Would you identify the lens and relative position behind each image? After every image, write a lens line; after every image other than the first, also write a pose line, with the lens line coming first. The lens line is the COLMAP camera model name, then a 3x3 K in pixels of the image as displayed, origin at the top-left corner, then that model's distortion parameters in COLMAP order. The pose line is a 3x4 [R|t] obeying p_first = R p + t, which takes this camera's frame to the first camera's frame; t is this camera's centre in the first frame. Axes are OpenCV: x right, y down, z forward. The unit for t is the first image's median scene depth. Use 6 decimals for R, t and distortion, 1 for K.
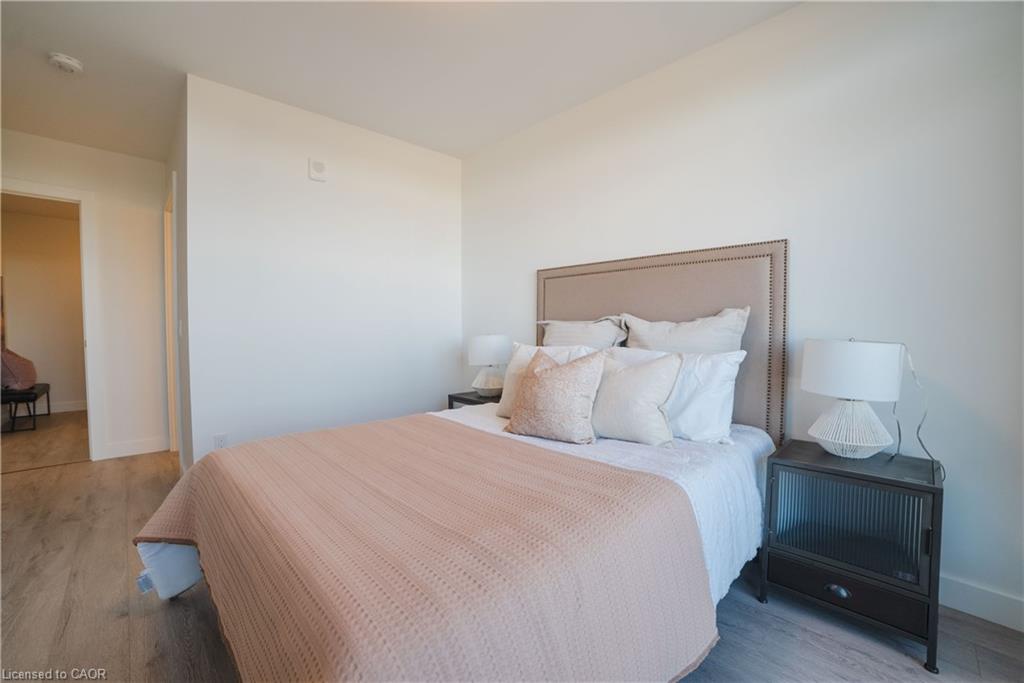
lens RADIAL K [[452.9, 0, 537.2], [0, 452.9, 341.3], [0, 0, 1]] dist [-0.071810, 0.035842]
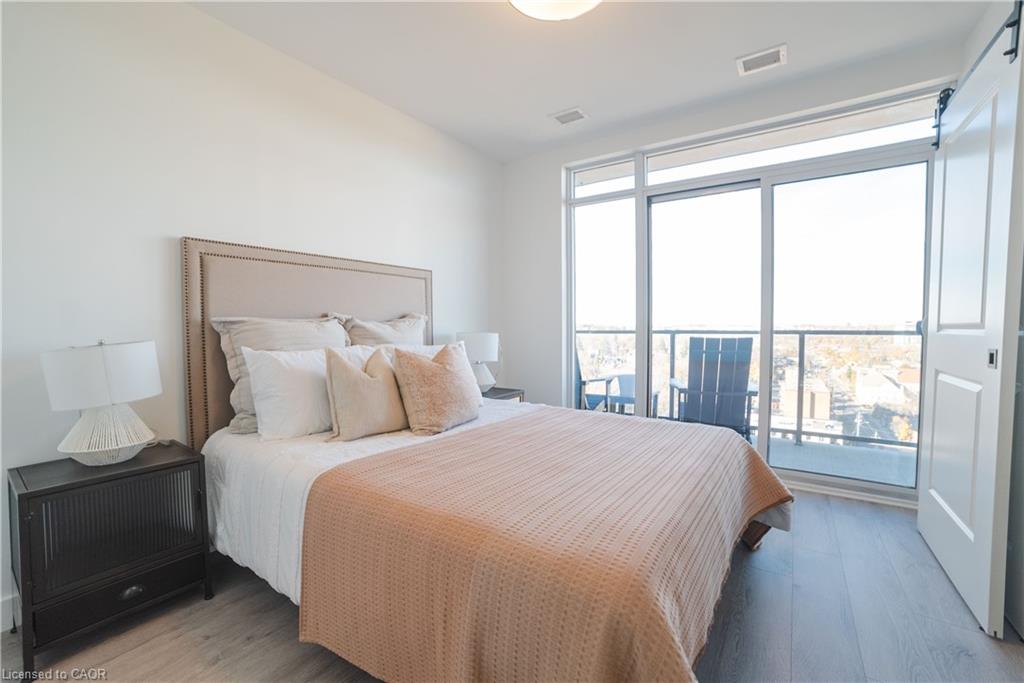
lens RADIAL K [[433.3, 0, 512.0], [0, 433.3, 341.5], [0, 0, 1]] dist [-0.101353, 0.041974]
pose [[-0.179087, -0.032553, 0.983295, -0.772488], [0.029021, 0.998843, 0.038353, -0.021895], [-0.983405, 0.035405, -0.177935, 0.770447]]
